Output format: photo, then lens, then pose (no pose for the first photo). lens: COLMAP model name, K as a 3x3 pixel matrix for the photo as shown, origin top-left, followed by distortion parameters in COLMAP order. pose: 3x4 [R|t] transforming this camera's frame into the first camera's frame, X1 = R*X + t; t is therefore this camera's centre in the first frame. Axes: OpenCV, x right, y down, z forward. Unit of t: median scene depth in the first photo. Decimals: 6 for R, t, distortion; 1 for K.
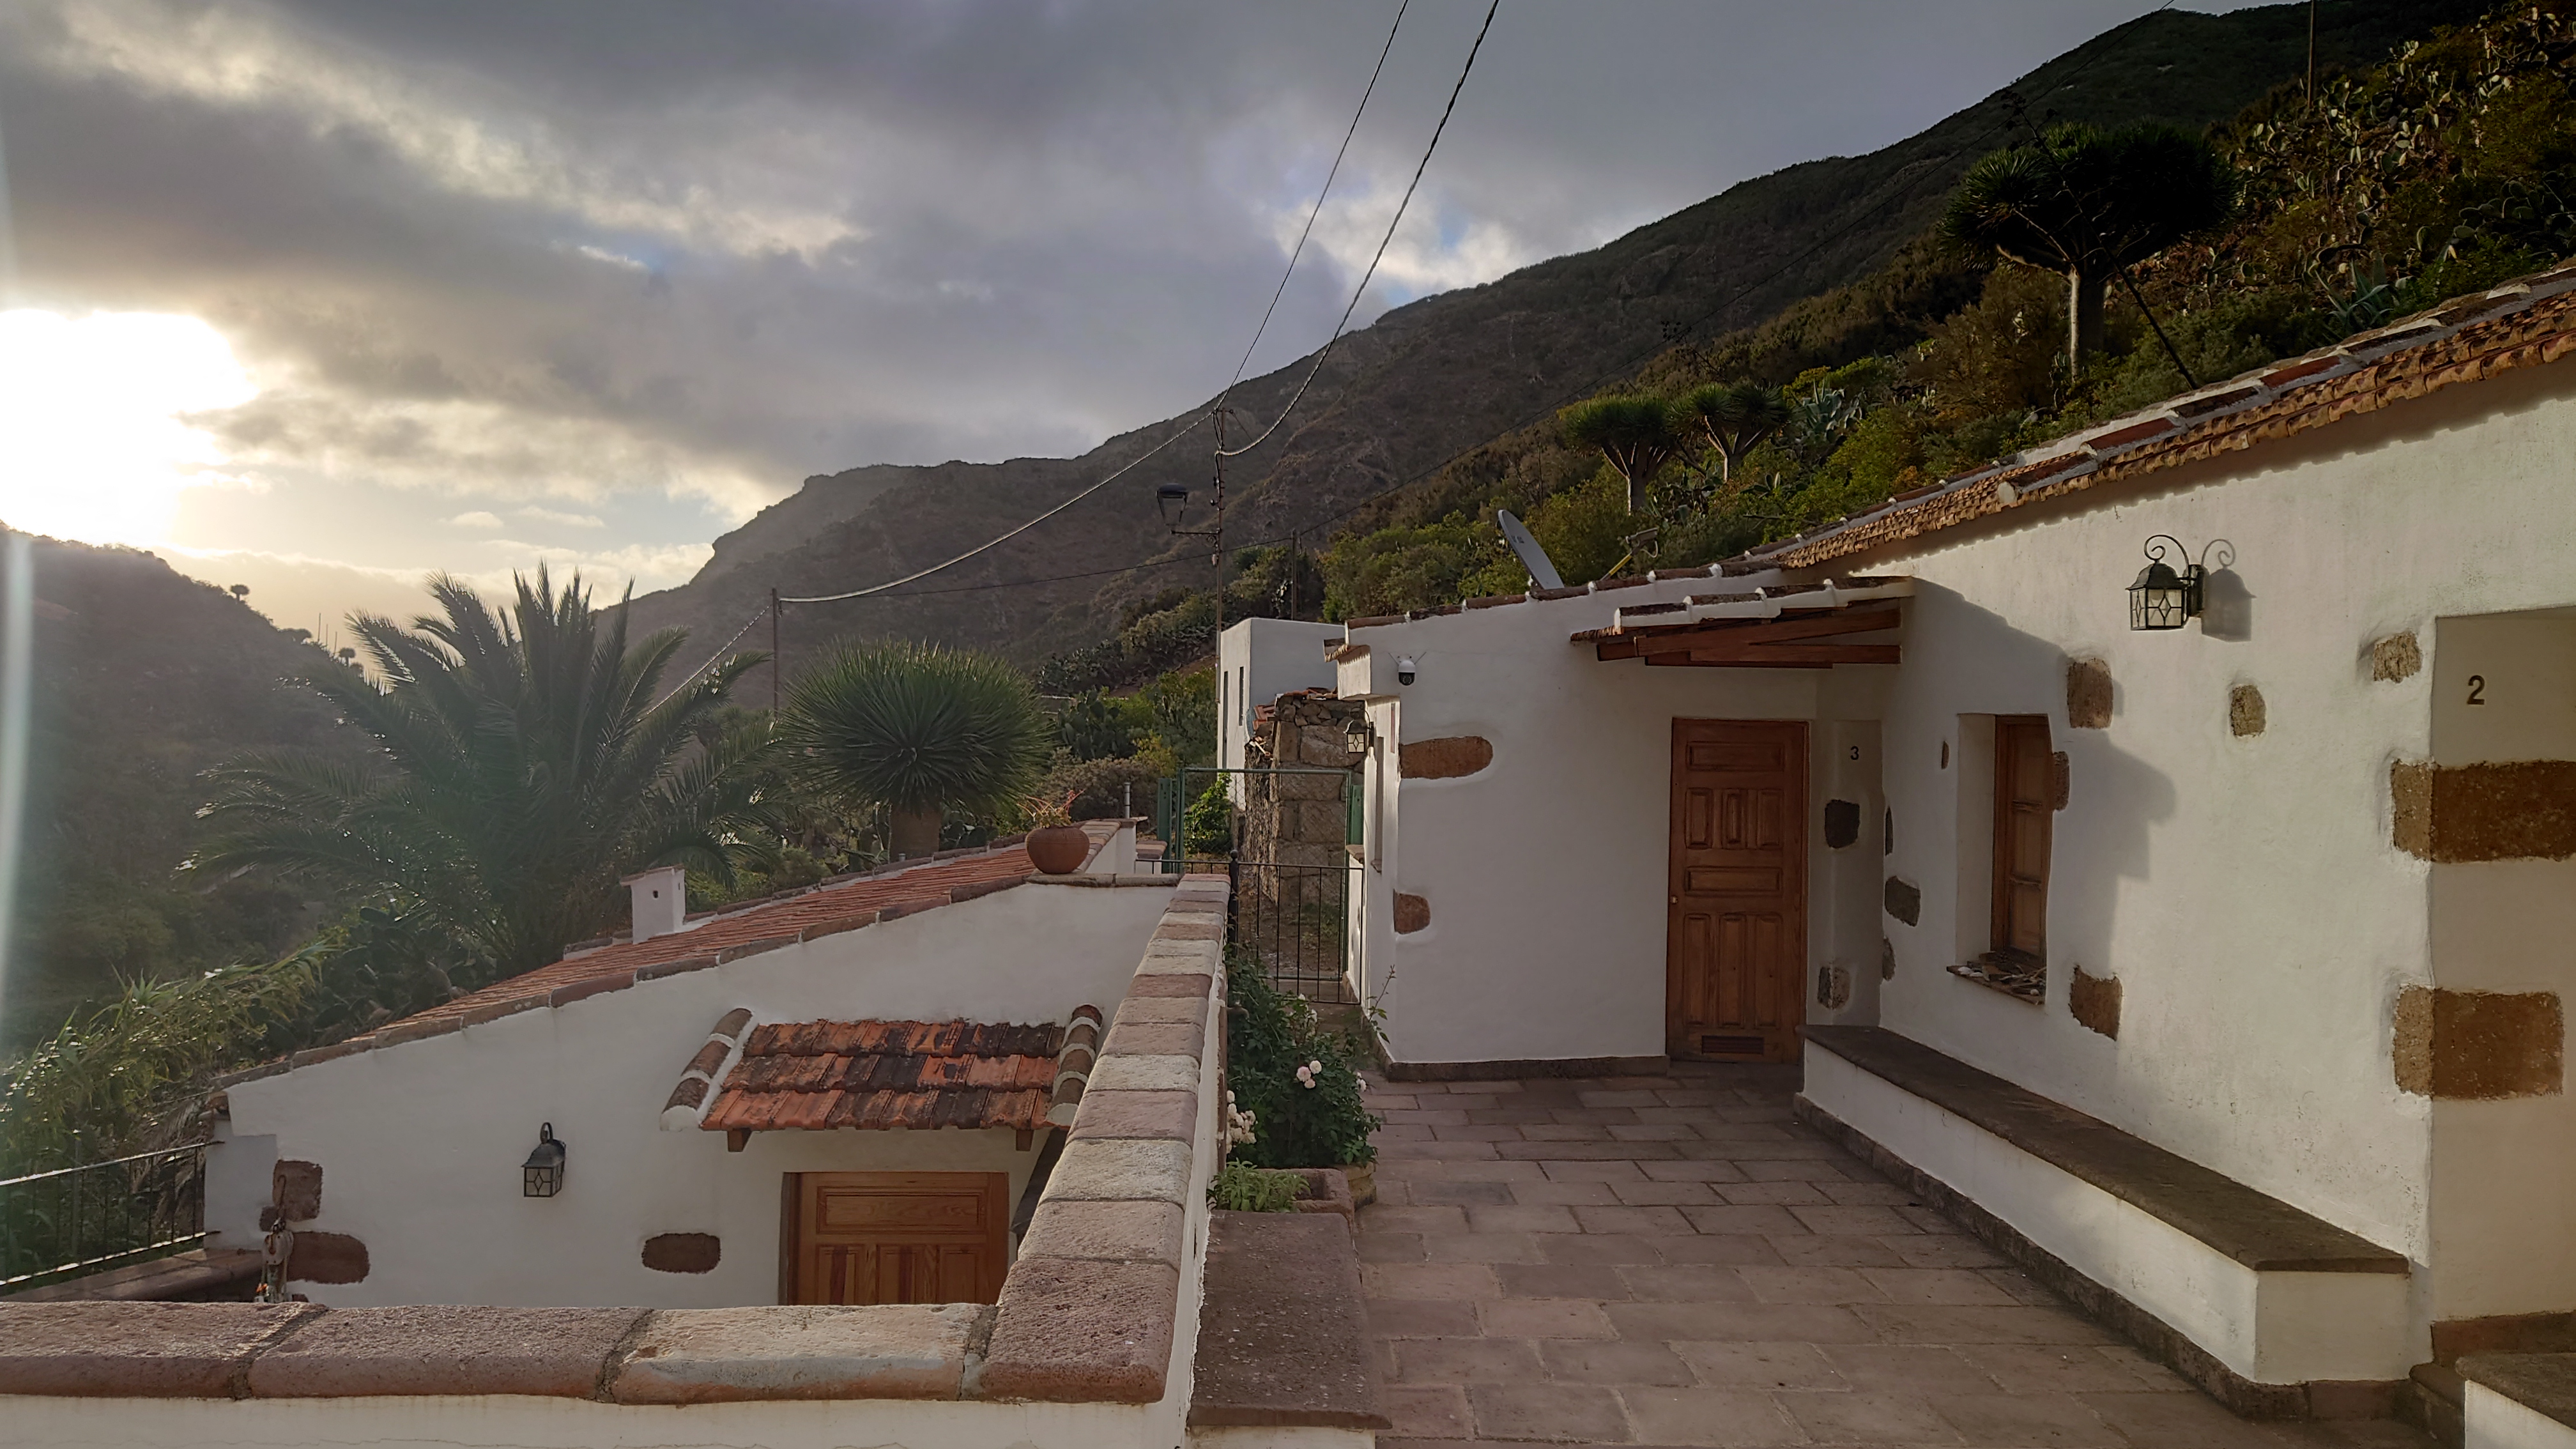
lens RADIAL K [[1825.4, 0, 1288.0], [0, 1825.4, 724.5], [0, 0, 1]] dist [0.040338, -0.000324]
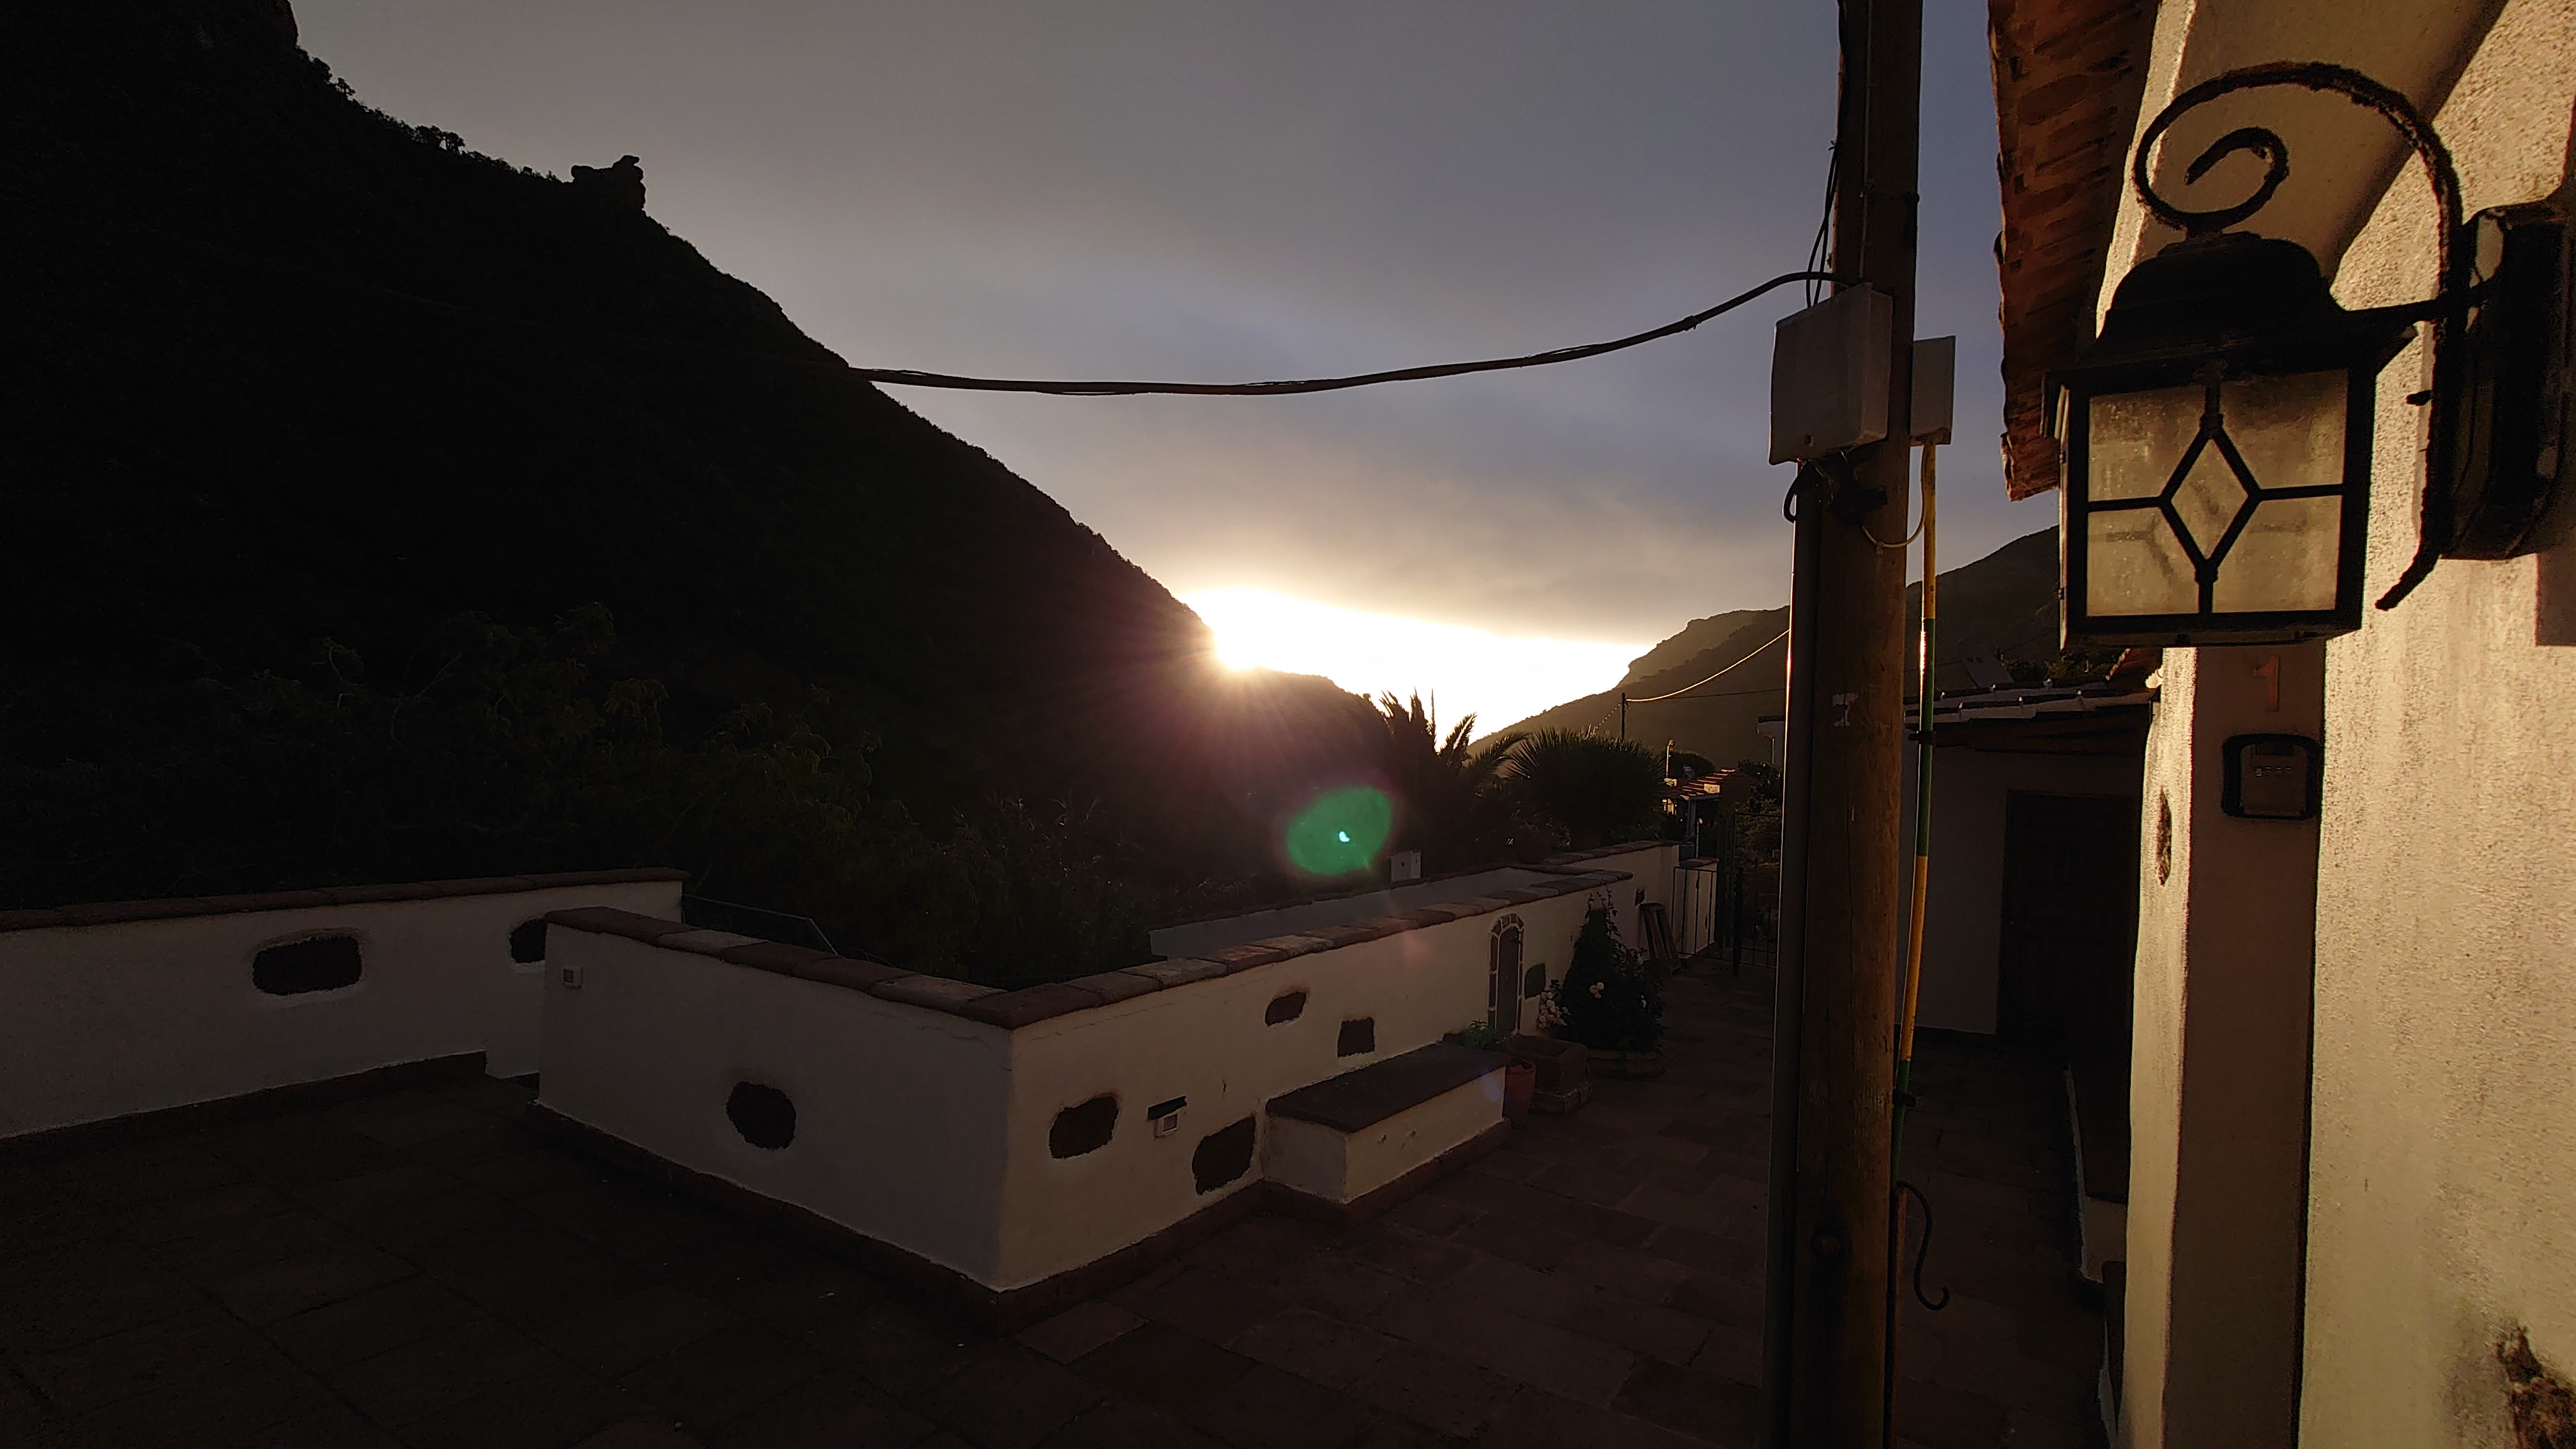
lens RADIAL K [[1150.8, 0, 1277.5], [0, 1150.8, 738.1], [0, 0, 1]] dist [-0.013297, 0.000188]
pose [[0.818965, 0.016290, -0.573612, 0.255456], [-0.035746, 0.999104, -0.022661, -0.003267], [0.572728, 0.039063, 0.818814, -0.024760]]
